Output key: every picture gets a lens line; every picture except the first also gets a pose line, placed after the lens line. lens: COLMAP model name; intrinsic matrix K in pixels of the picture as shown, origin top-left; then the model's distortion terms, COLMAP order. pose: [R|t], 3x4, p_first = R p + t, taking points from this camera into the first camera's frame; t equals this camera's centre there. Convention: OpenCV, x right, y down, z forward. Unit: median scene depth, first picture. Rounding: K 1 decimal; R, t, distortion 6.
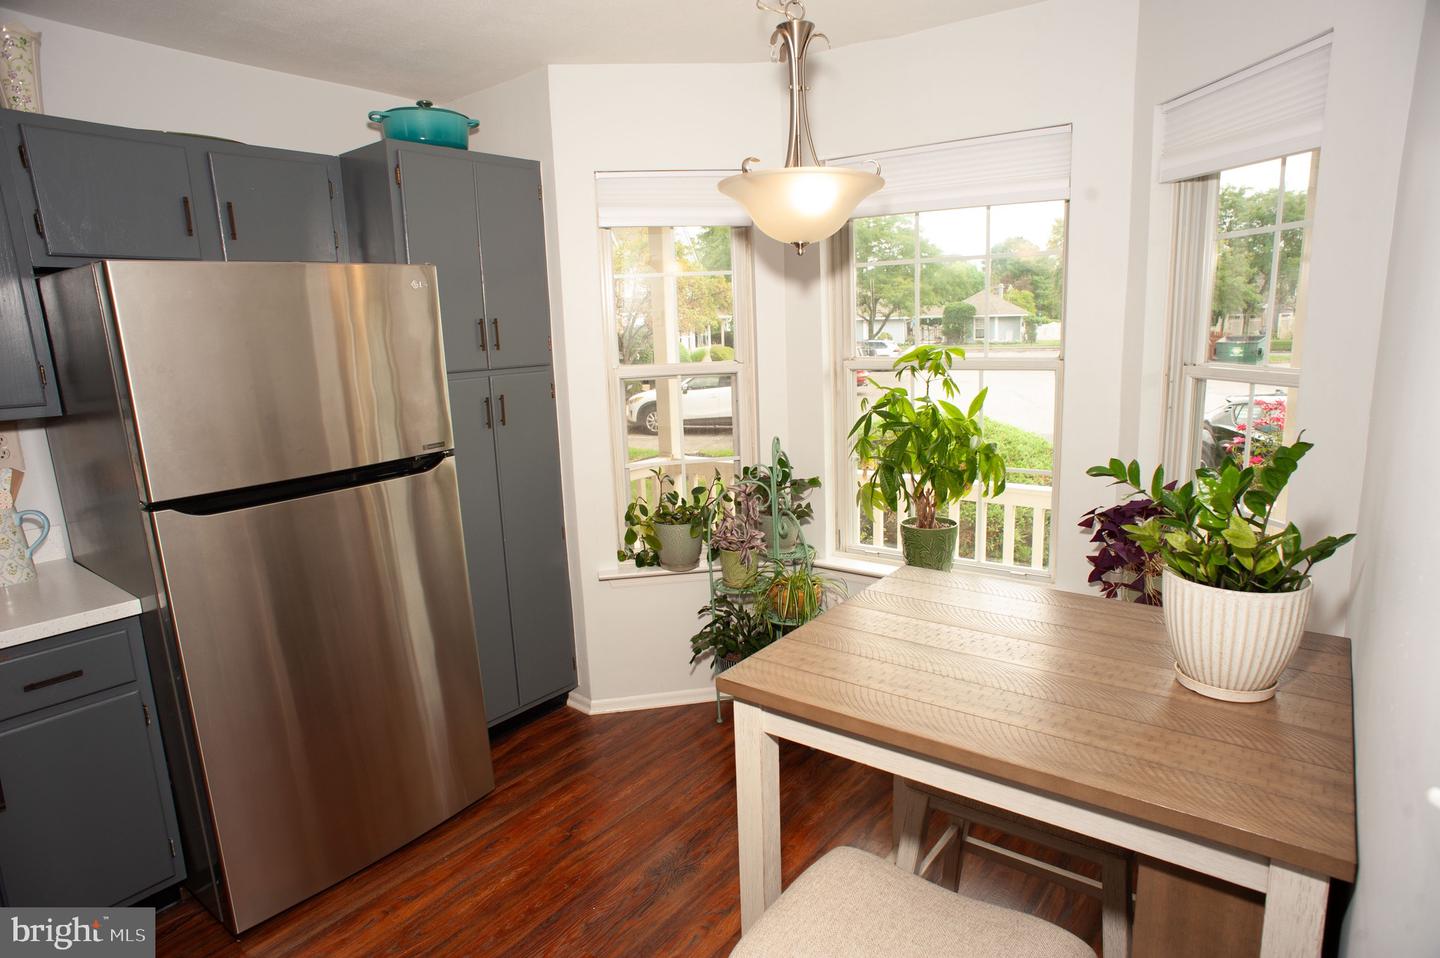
lens RADIAL K [[817.6, 0, 723.2], [0, 817.6, 473.8], [0, 0, 1]] dist [-0.095054, 0.063482]
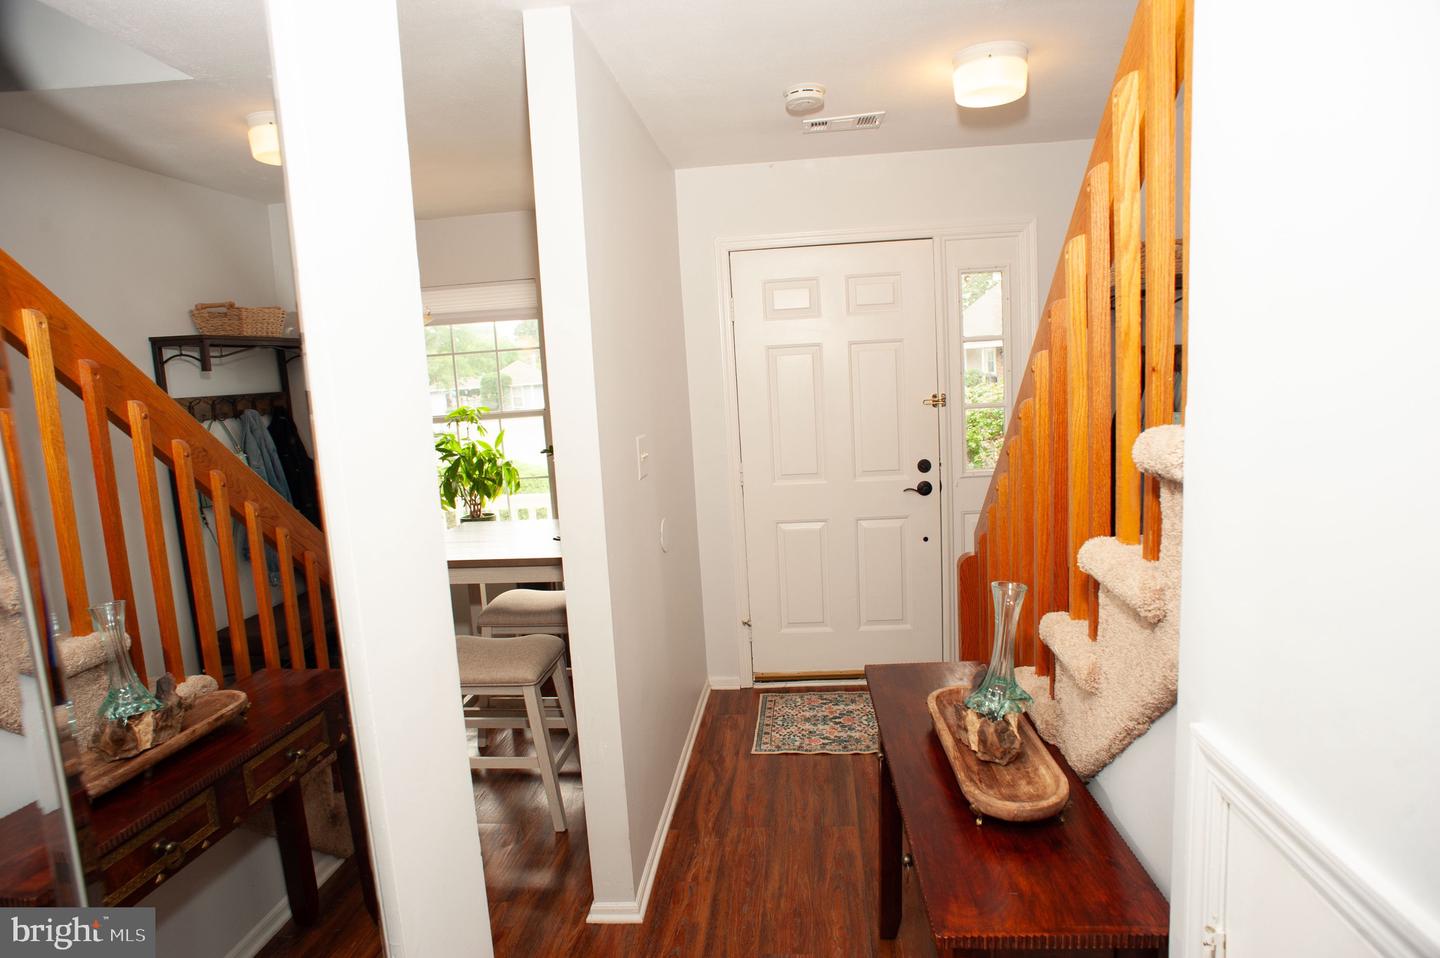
lens RADIAL K [[817.6, 0, 719.3], [0, 817.6, 487.9], [0, 0, 1]] dist [-0.095054, 0.063482]
pose [[0.855414, -0.091538, 0.509792, -0.144628], [0.126074, 0.991454, -0.033522, 0.117393], [-0.502367, 0.092947, 0.859644, -0.598144]]
